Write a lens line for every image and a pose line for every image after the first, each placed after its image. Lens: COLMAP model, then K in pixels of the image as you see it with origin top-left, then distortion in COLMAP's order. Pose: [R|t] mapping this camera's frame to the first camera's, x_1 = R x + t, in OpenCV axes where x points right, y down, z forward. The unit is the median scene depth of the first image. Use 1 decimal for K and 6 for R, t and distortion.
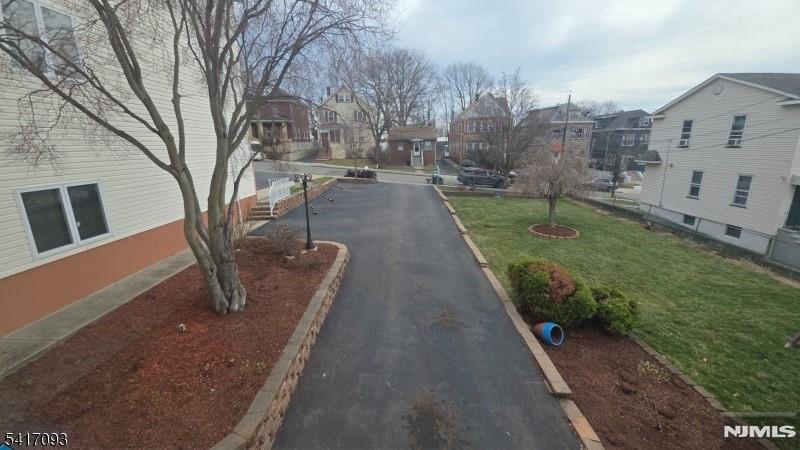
lens RADIAL K [[316.4, 0, 403.4], [0, 316.4, 222.2], [0, 0, 1]] dist [0.000395, -0.000260]
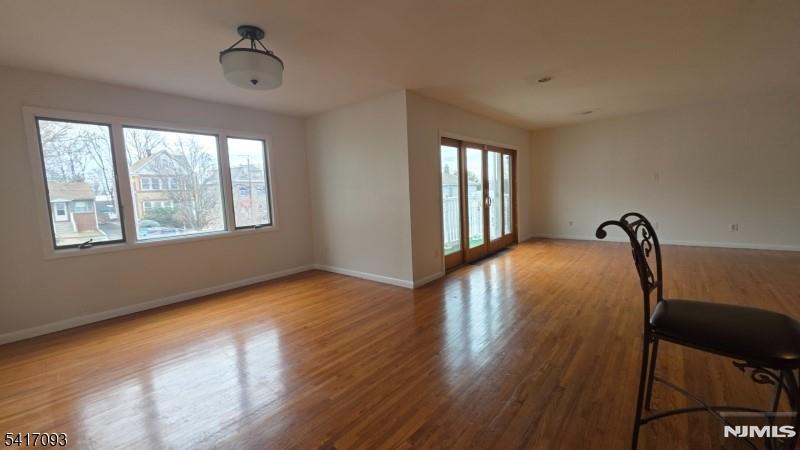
lens RADIAL K [[322.2, 0, 399.7], [0, 322.2, 222.4], [0, 0, 1]] dist [0.000762, -0.000012]
pose [[0.640388, -0.087695, 0.763029, -0.036075], [0.214636, 0.974313, -0.068160, 0.023382], [-0.737451, 0.207422, 0.642761, -0.108098]]
